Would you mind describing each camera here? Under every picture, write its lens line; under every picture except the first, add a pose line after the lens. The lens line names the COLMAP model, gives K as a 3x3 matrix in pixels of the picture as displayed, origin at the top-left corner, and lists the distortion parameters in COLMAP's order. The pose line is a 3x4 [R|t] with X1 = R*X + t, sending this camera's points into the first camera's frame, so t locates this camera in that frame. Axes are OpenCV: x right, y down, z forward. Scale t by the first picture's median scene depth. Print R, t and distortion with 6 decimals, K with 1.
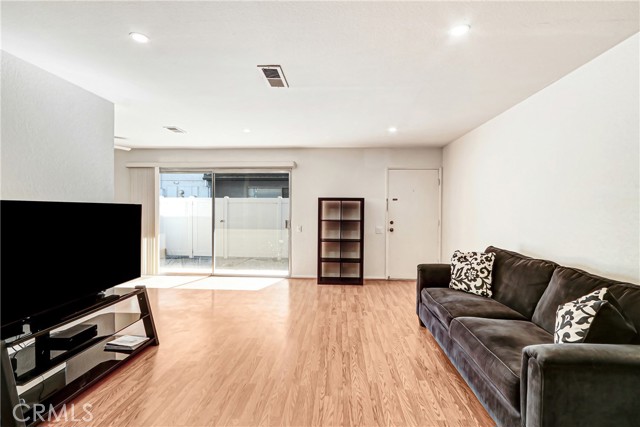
lens RADIAL K [[300.2, 0, 323.3], [0, 300.2, 207.5], [0, 0, 1]] dist [-0.019515, -0.000163]
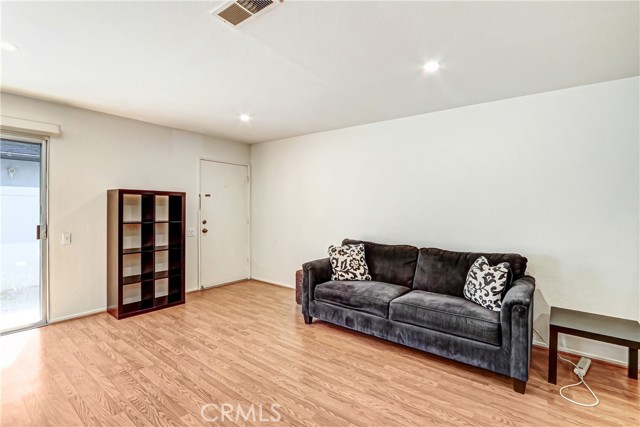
lens RADIAL K [[300.2, 0, 323.3], [0, 300.2, 207.5], [0, 0, 1]] dist [-0.019515, -0.000163]
pose [[0.557510, 0.001102, 0.830170, -0.487713], [-0.012135, 0.999903, 0.006822, -0.003300], [-0.830082, -0.013877, 0.557469, 0.407806]]
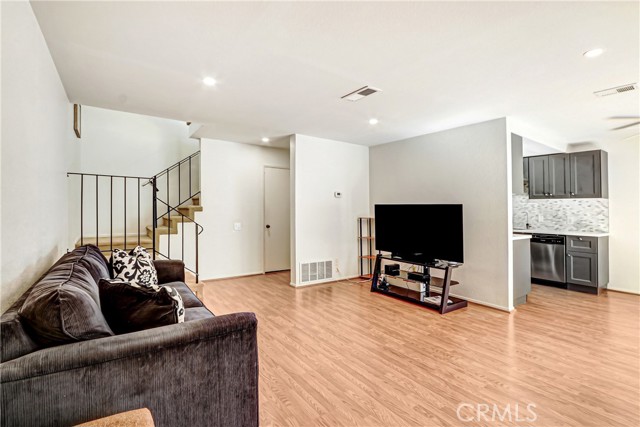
lens RADIAL K [[300.2, 0, 323.3], [0, 300.2, 207.5], [0, 0, 1]] dist [-0.019515, -0.000163]
pose [[-0.787148, -0.028983, -0.616083, 0.538319], [-0.023331, 0.999580, -0.017215, 0.036165], [0.616323, 0.000823, -0.787493, 1.457237]]
